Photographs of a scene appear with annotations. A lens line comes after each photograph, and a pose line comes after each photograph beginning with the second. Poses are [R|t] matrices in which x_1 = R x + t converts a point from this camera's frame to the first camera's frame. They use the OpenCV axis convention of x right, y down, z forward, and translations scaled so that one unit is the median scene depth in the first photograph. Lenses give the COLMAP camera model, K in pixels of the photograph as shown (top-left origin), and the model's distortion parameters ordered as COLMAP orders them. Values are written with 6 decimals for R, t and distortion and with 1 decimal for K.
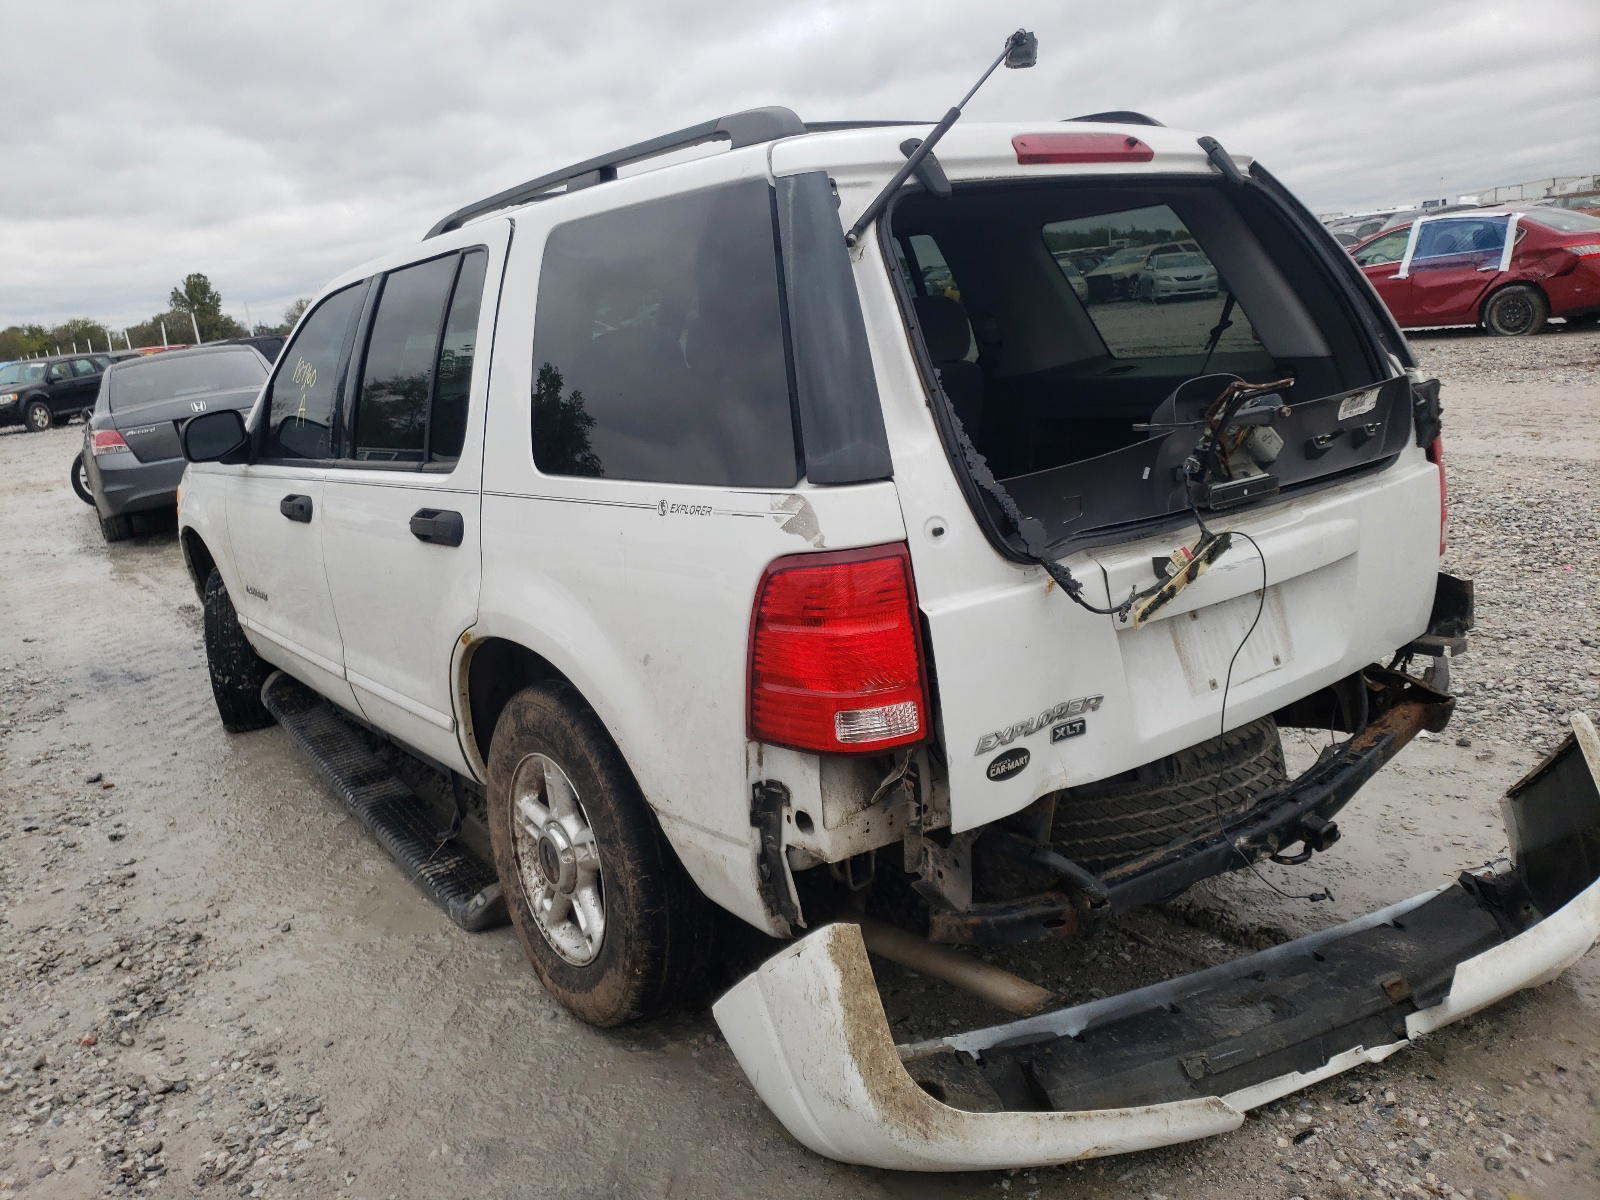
lens RADIAL K [[1355.4, 0, 685.6], [0, 1355.4, 598.9], [0, 0, 1]] dist [0.005394, -0.000364]
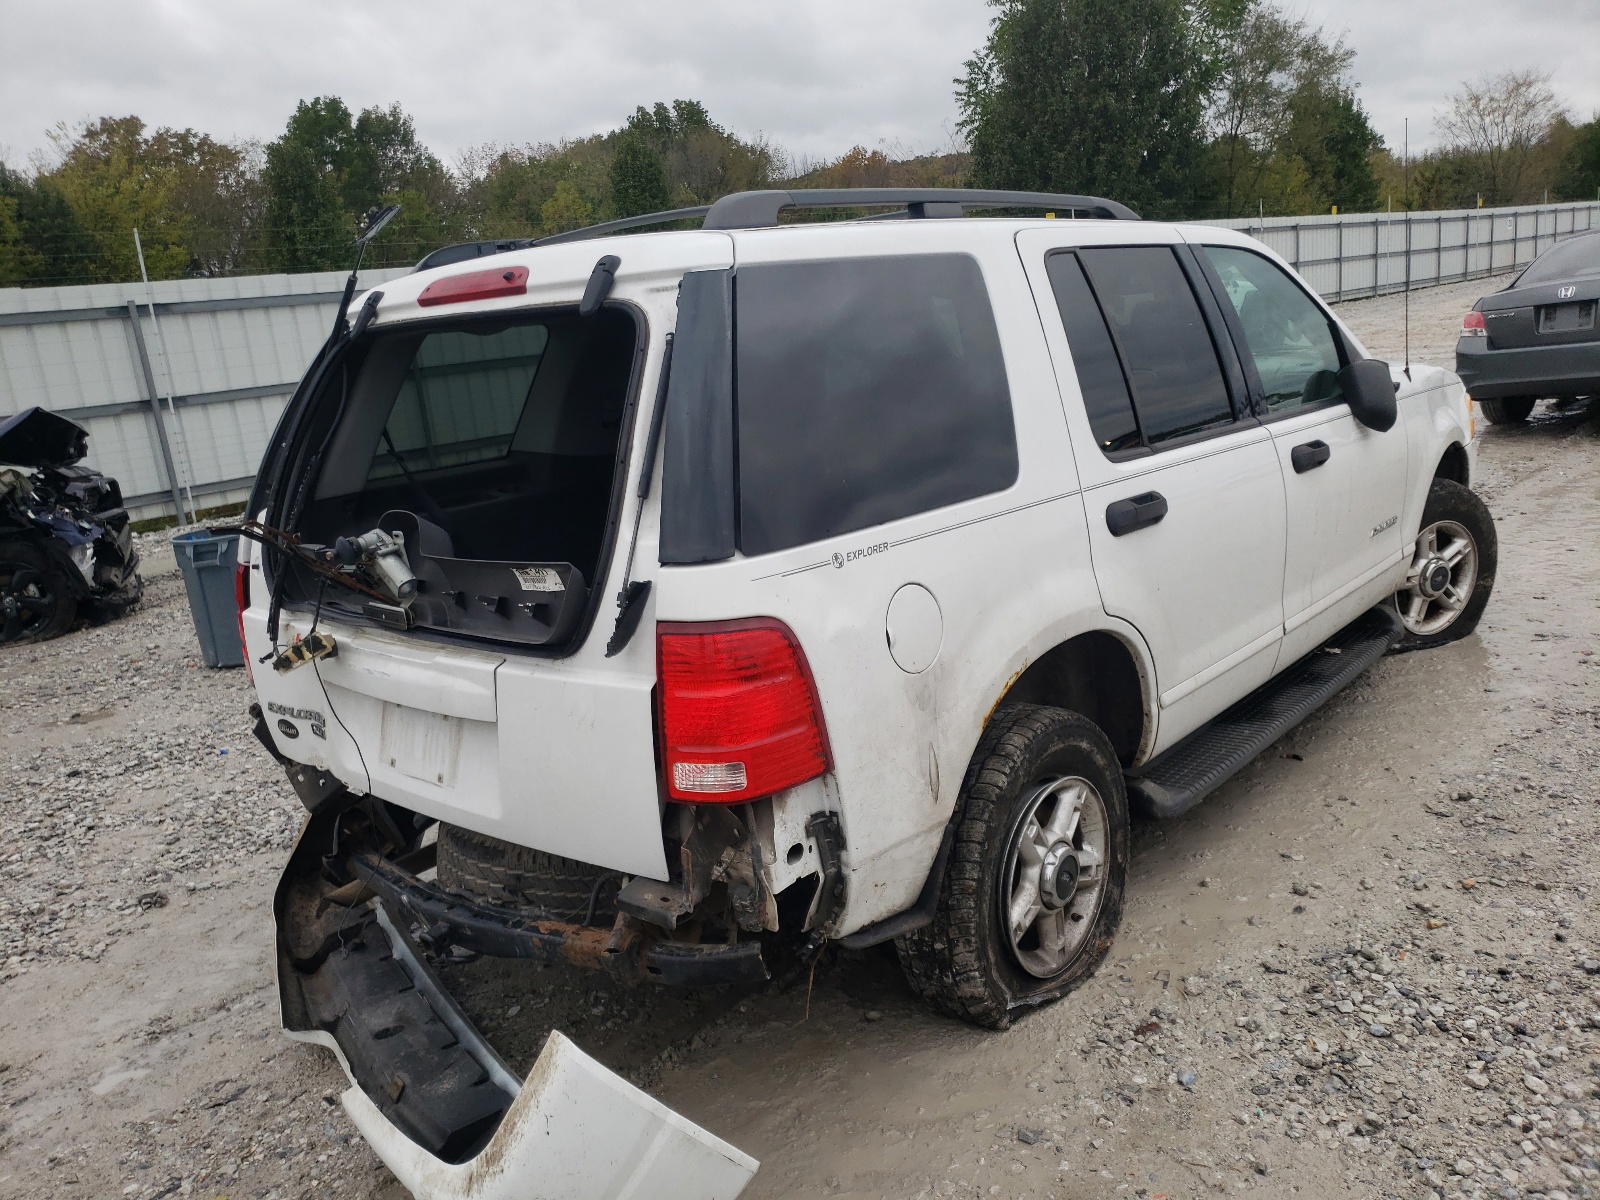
lens RADIAL K [[1300.2, 0, 800.0], [0, 1300.2, 600.0], [0, 0, 1]] dist [0.008861, -0.003004]
pose [[0.233209, 0.297963, -0.925652, 1.460695], [-0.131885, 0.952795, 0.273473, -0.424743], [0.963442, 0.058304, 0.261497, 1.017767]]
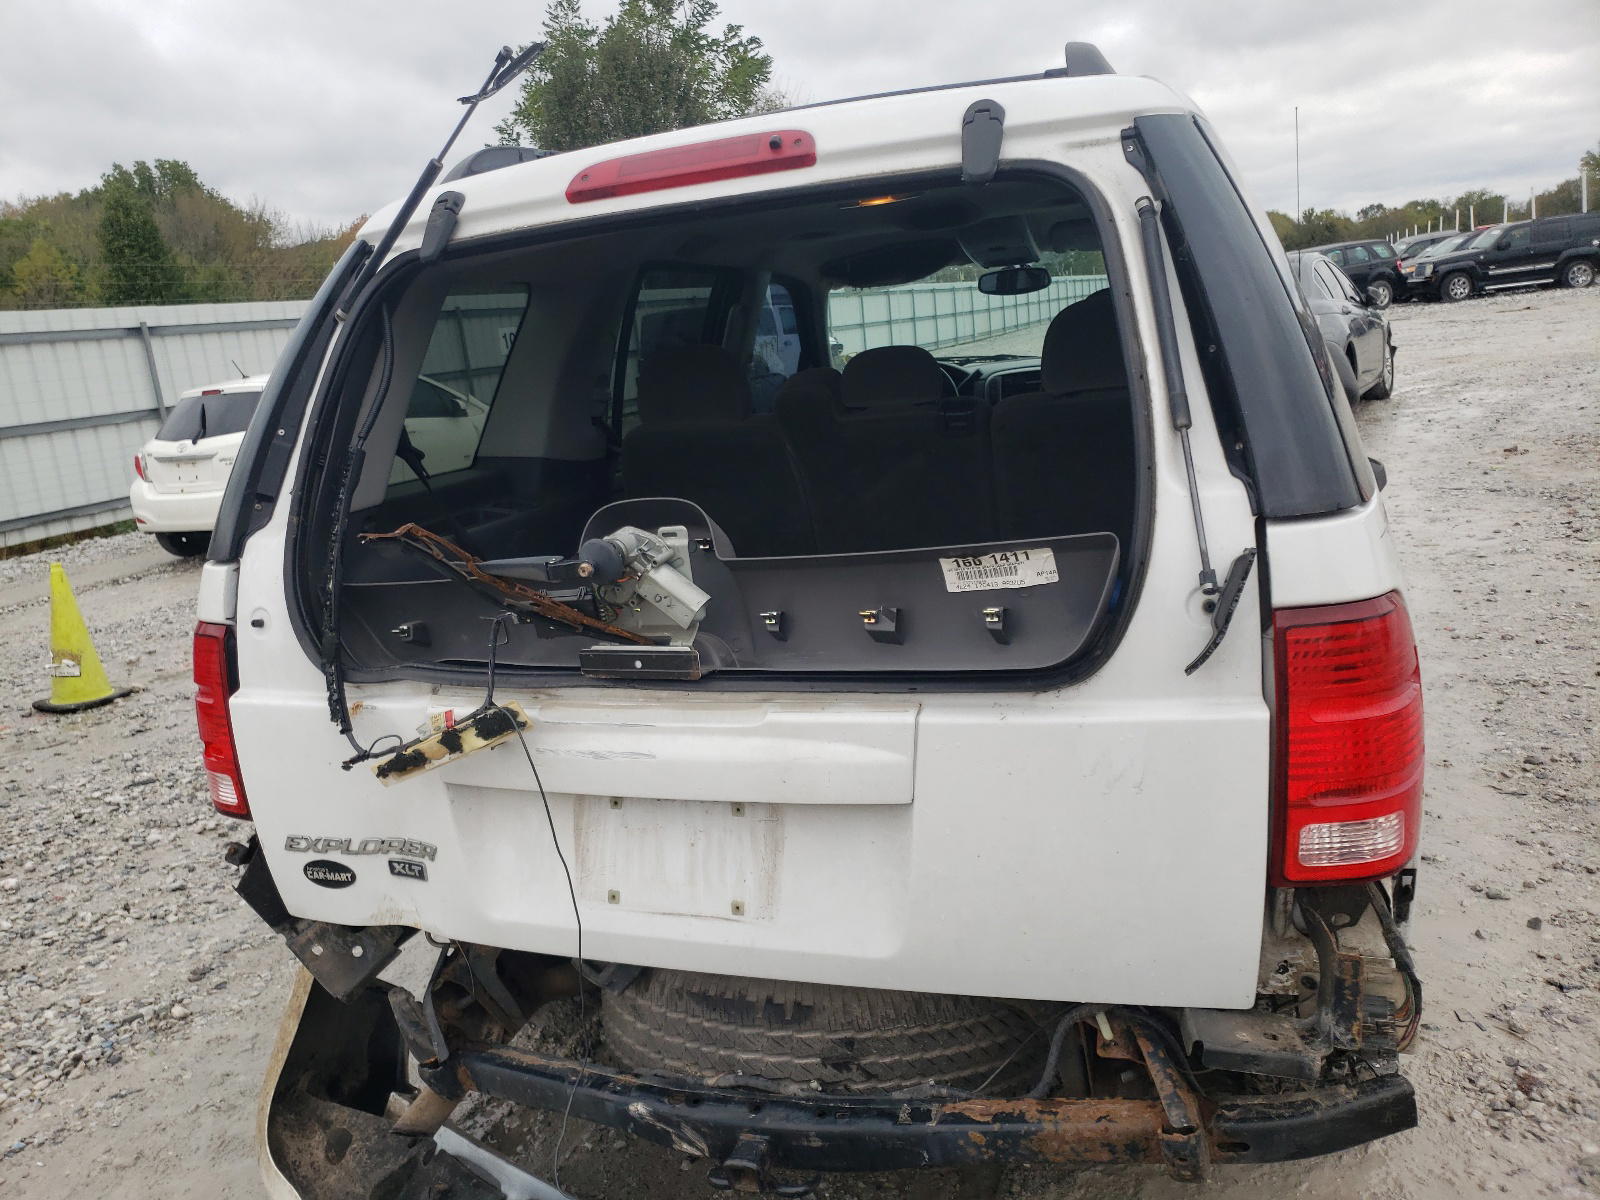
lens RADIAL K [[1300.2, 0, 800.0], [0, 1300.2, 600.0], [0, 0, 1]] dist [0.008861, -0.003004]
pose [[0.552860, 0.220696, -0.803516, 0.978472], [-0.127919, 0.975337, 0.179874, -0.240011], [0.823397, 0.003339, 0.567456, 0.658867]]
